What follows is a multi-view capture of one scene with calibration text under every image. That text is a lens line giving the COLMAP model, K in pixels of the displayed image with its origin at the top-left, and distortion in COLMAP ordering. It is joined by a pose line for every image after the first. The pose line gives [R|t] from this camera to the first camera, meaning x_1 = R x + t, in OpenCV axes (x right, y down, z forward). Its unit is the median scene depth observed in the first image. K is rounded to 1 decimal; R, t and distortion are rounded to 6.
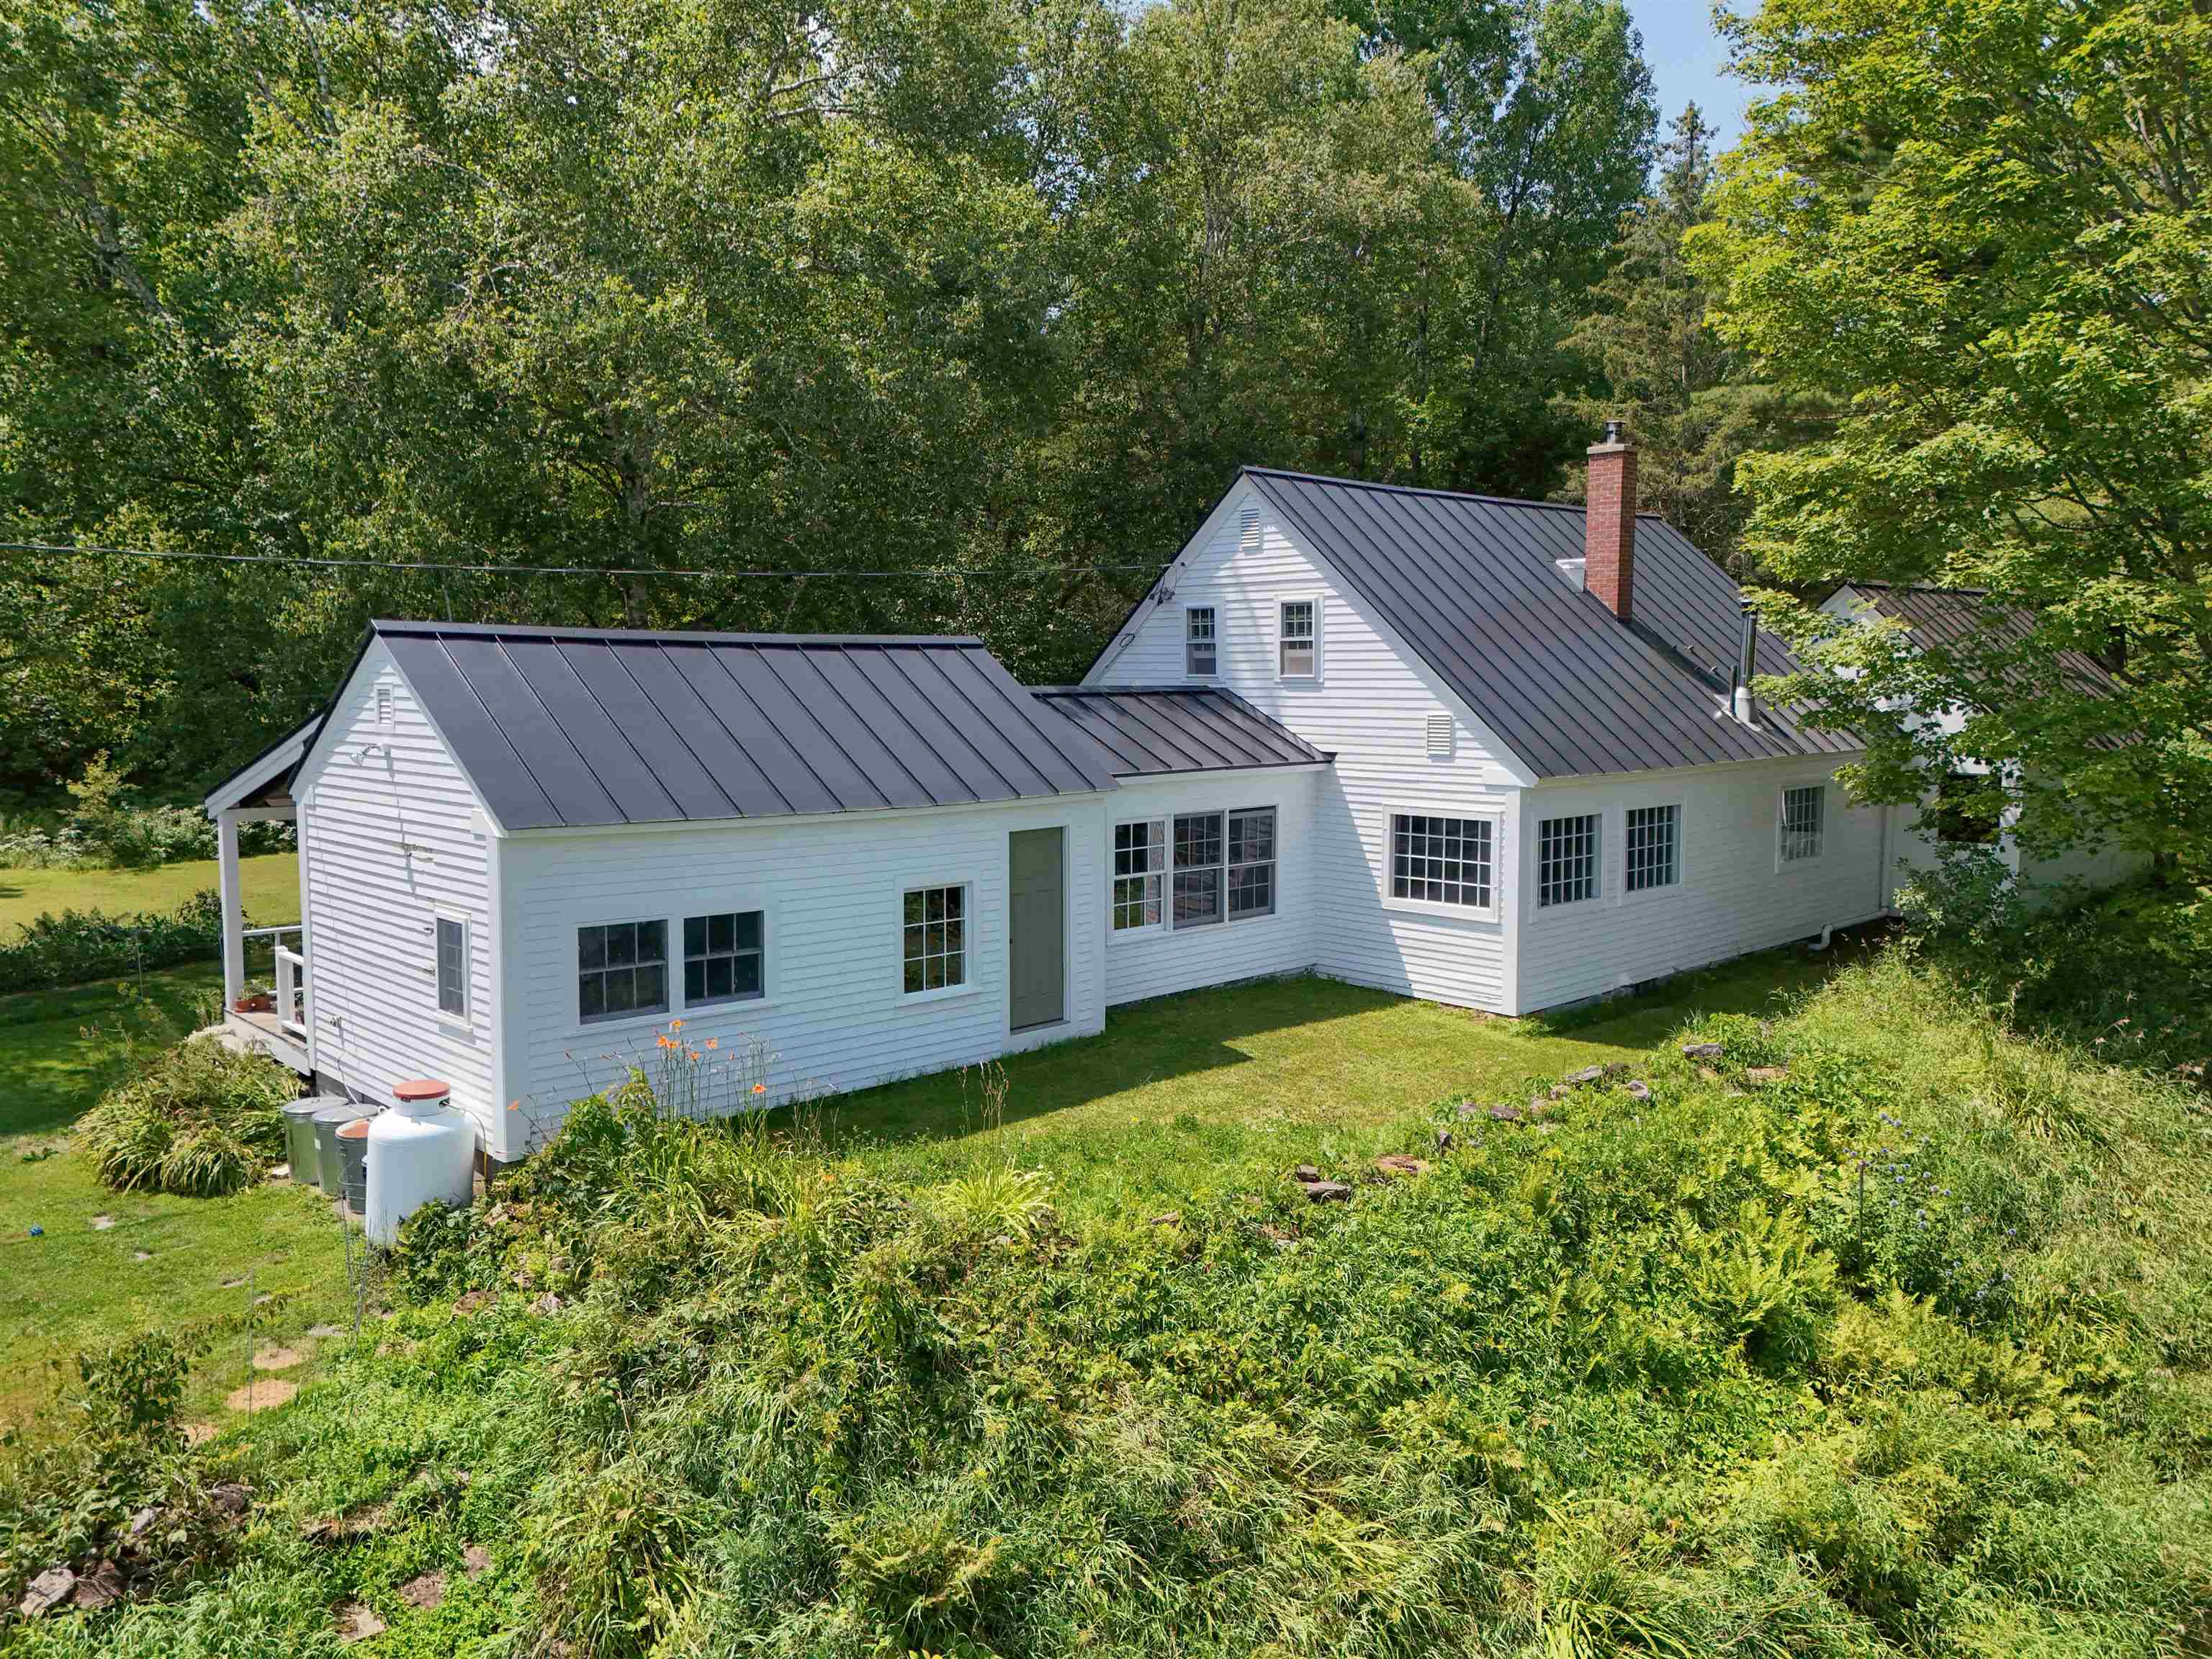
lens RADIAL K [[1661.2, 0, 1093.9], [0, 1661.2, 806.5], [0, 0, 1]] dist [0.136892, -0.224994]
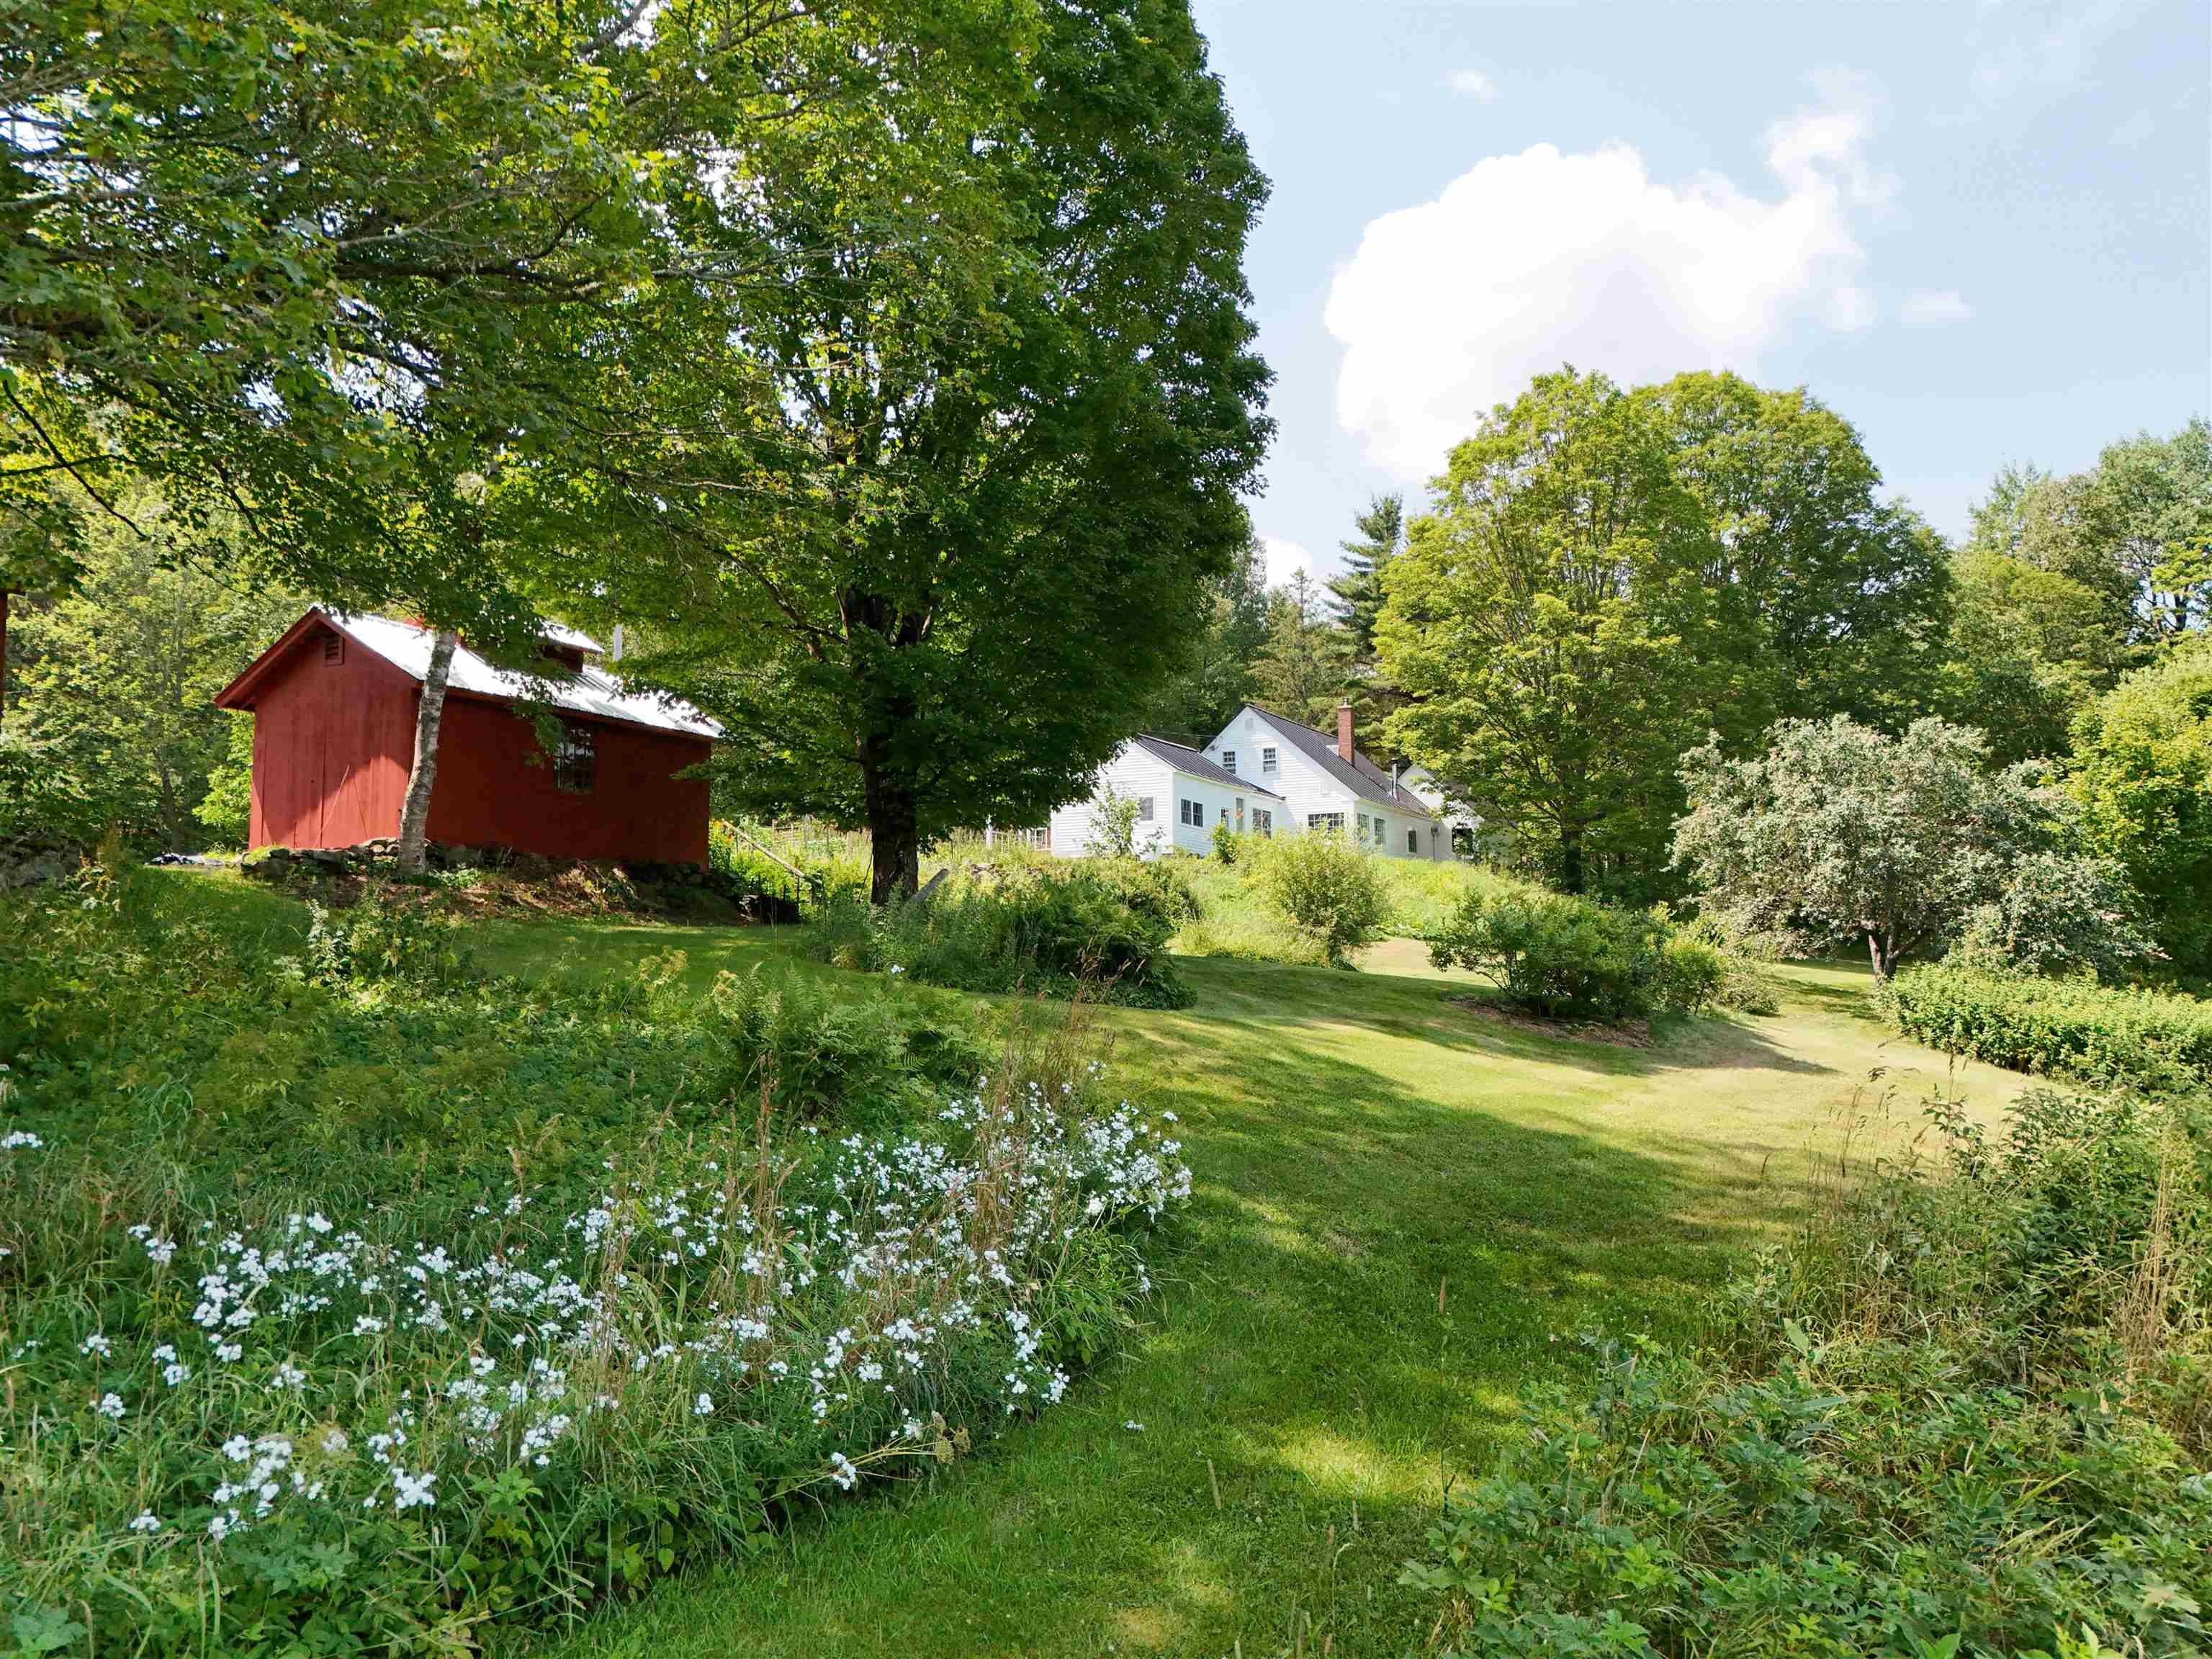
lens RADIAL K [[1661.2, 0, 1093.9], [0, 1661.2, 806.5], [0, 0, 1]] dist [0.136892, -0.224994]
pose [[0.951835, 0.025783, 0.305525, -1.290782], [0.028738, 0.984570, -0.172618, 0.579748], [-0.305261, 0.173084, 0.936407, -2.004135]]
